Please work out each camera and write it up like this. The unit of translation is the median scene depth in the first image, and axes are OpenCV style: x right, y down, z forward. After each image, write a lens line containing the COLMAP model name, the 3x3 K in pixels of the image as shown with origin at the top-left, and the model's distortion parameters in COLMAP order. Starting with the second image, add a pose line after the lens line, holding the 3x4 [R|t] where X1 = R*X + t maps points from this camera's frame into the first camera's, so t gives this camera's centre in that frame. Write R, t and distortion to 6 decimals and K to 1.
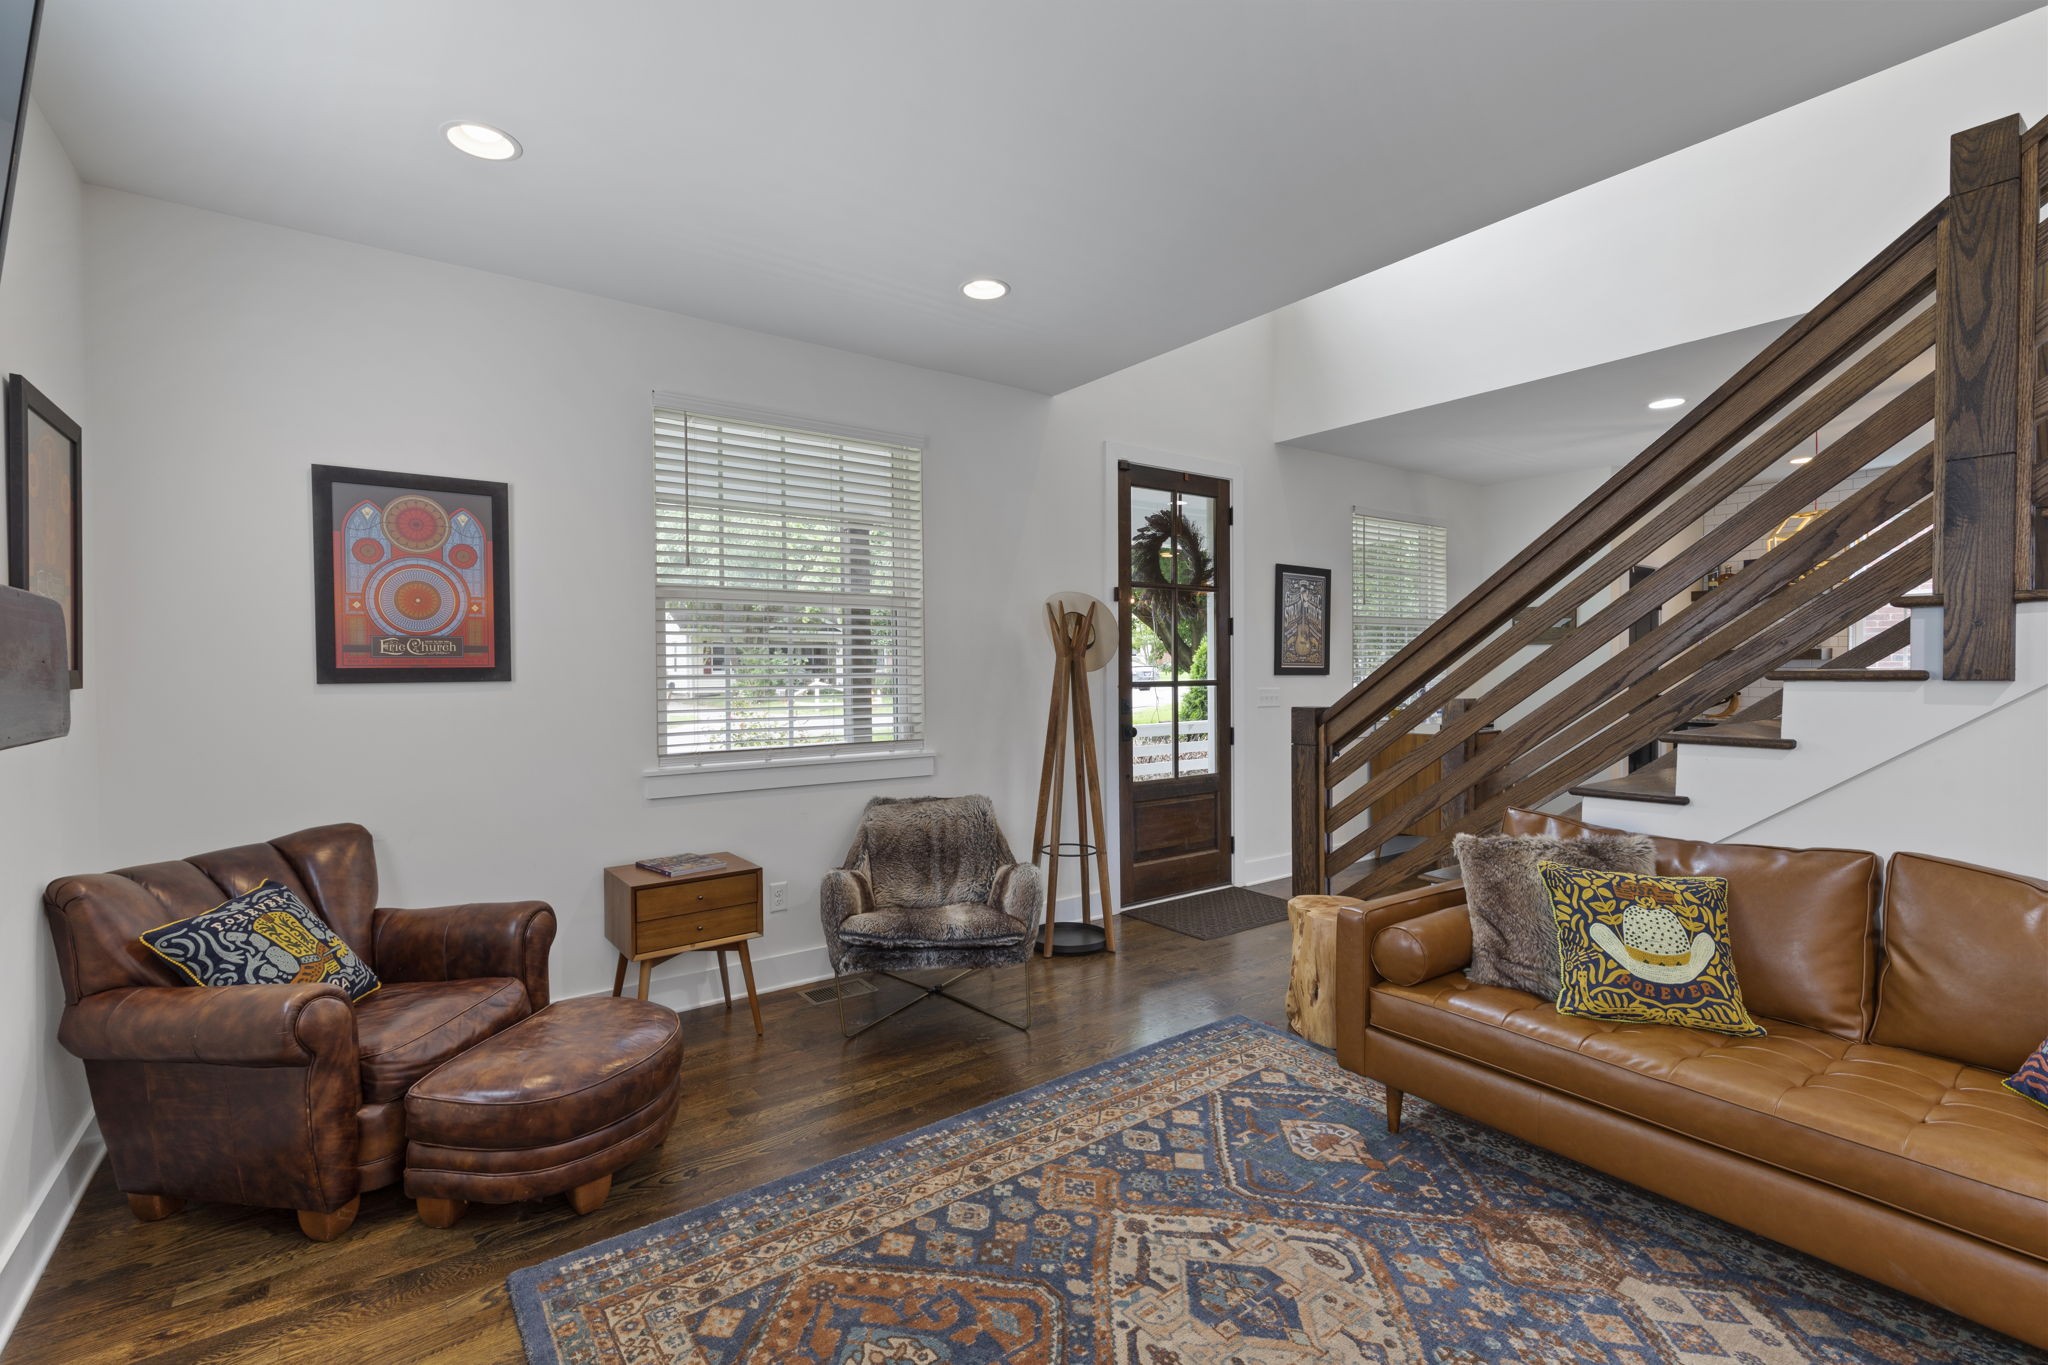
lens RADIAL K [[918.7, 0, 1011.9], [0, 918.7, 682.6], [0, 0, 1]] dist [0.010403, -0.001908]
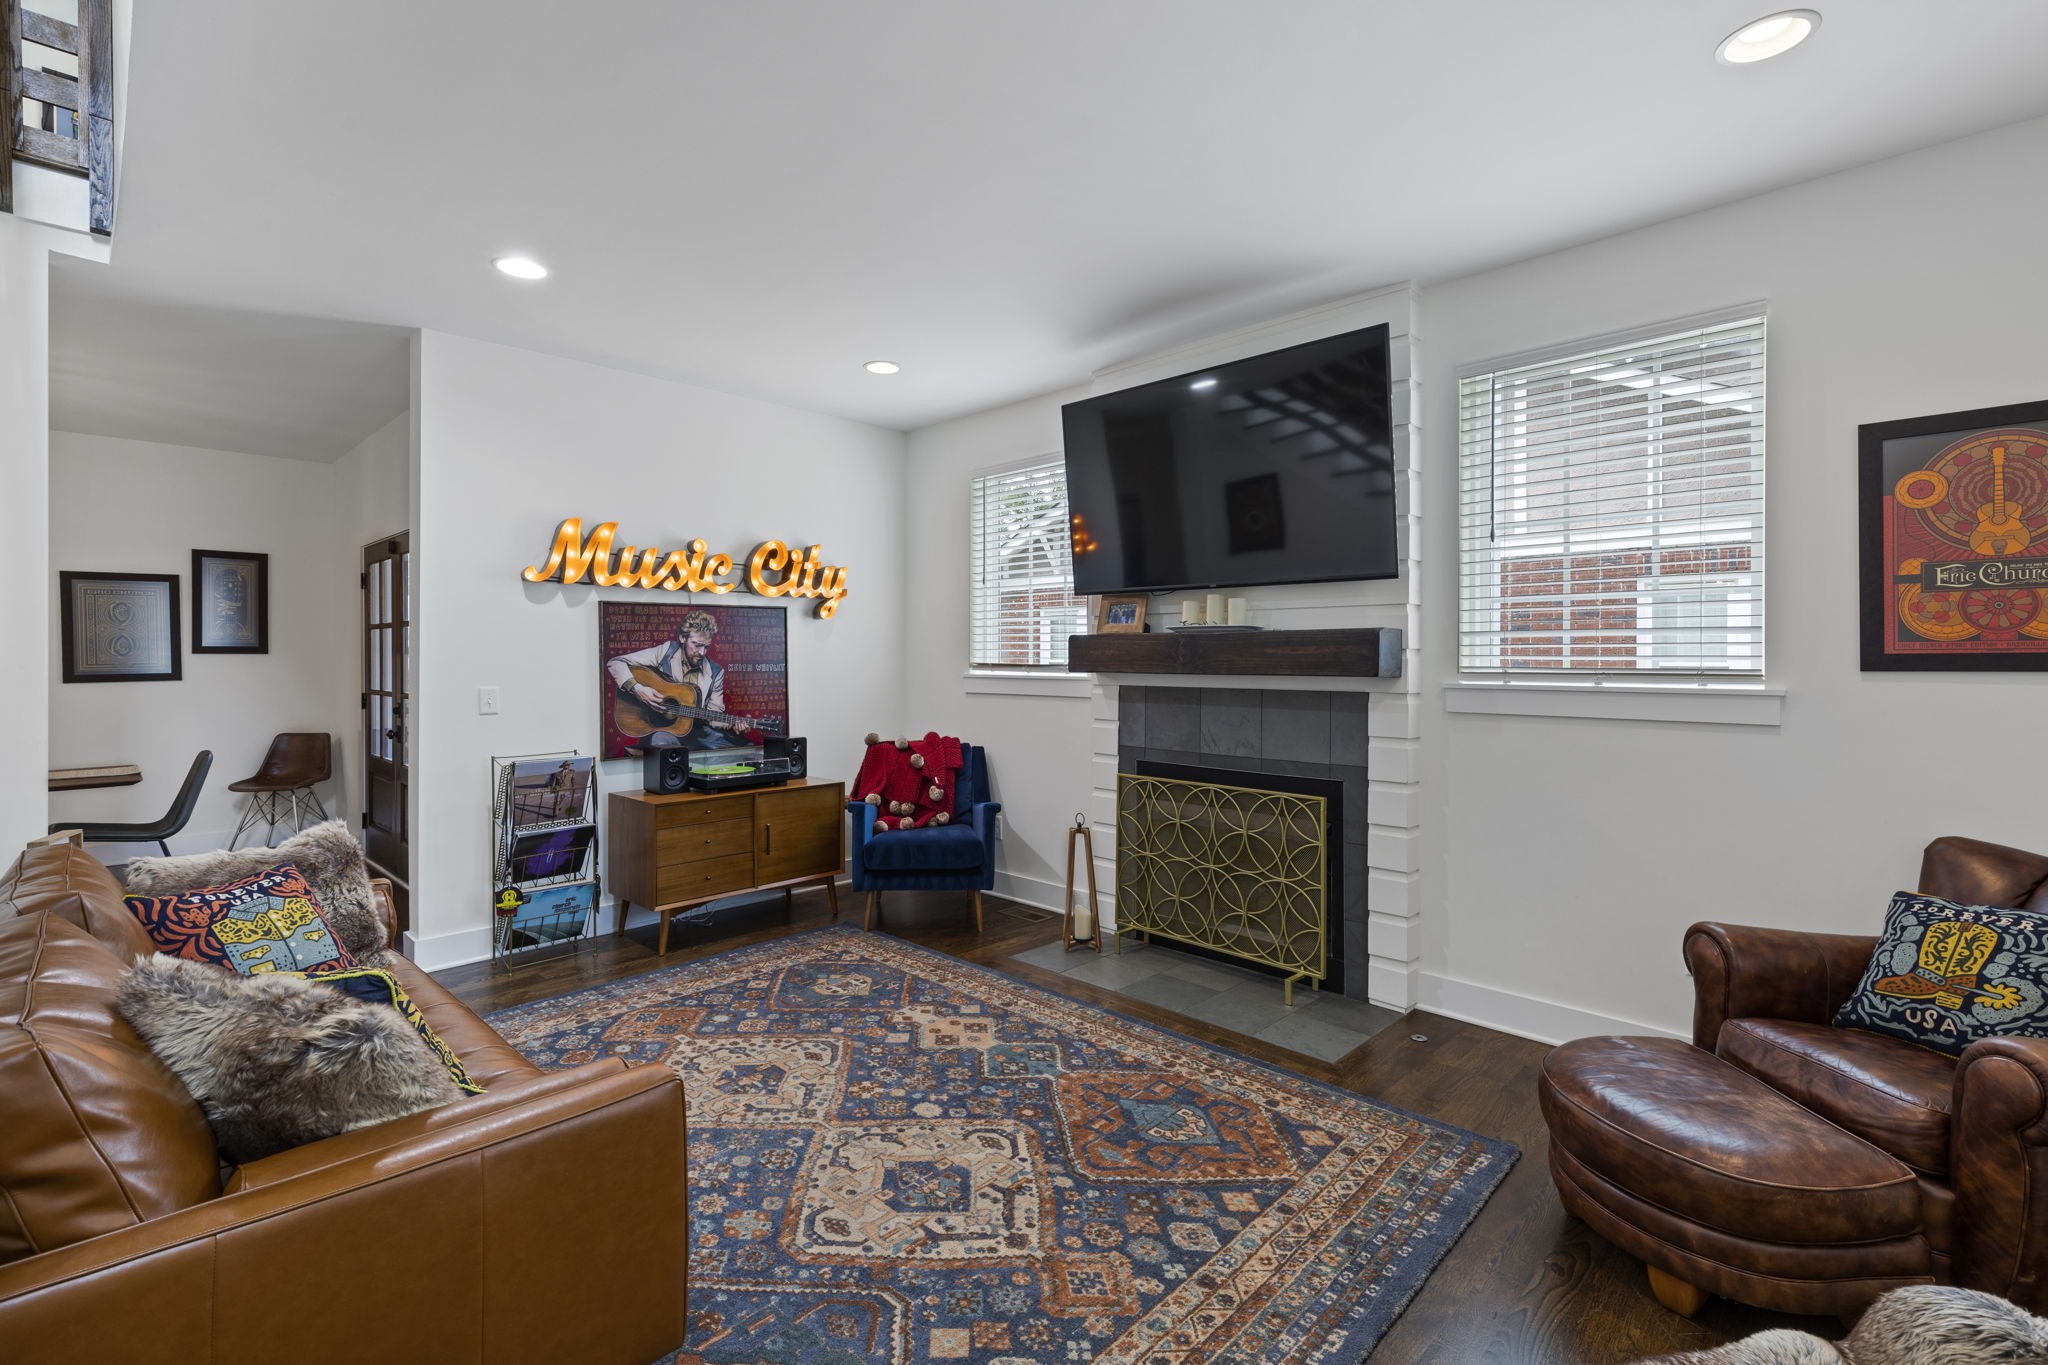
lens RADIAL K [[918.7, 0, 1023.0], [0, 918.7, 664.0], [0, 0, 1]] dist [0.010403, -0.001908]
pose [[-0.984336, 0.007865, -0.176130, 0.291468], [0.002810, 0.999577, 0.028930, -0.035130], [0.176283, 0.027982, -0.983942, 1.917742]]
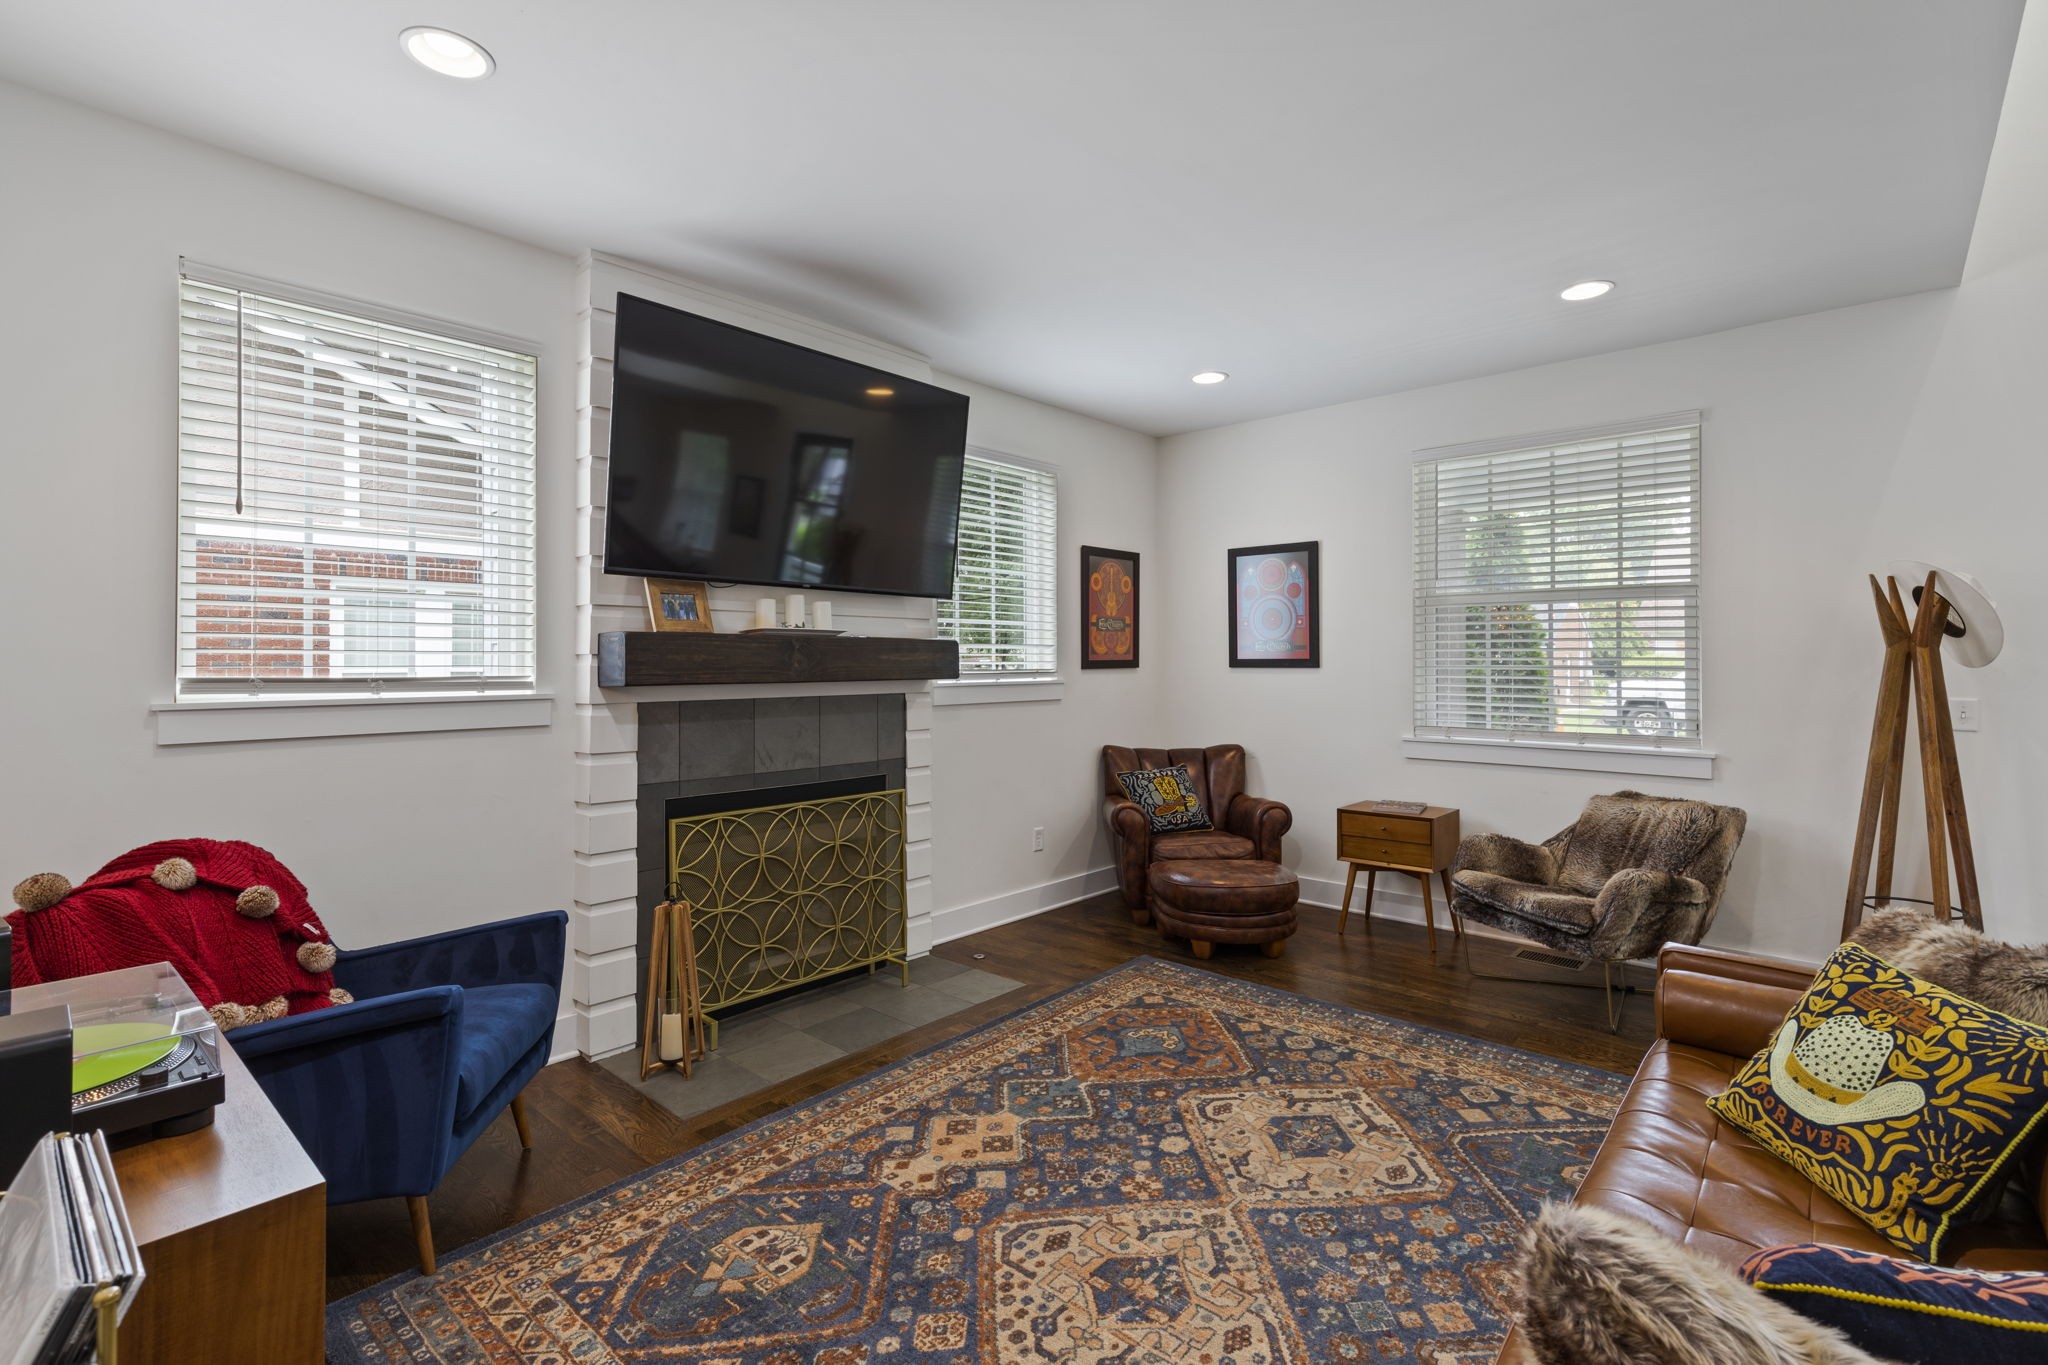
lens RADIAL K [[918.7, 0, 1011.1], [0, 918.7, 661.3], [0, 0, 1]] dist [0.010403, -0.001908]
pose [[0.203578, 0.006519, -0.979037, 1.287103], [-0.018357, 0.999827, 0.002840, -0.010894], [0.978887, 0.017394, 0.203662, 0.263080]]
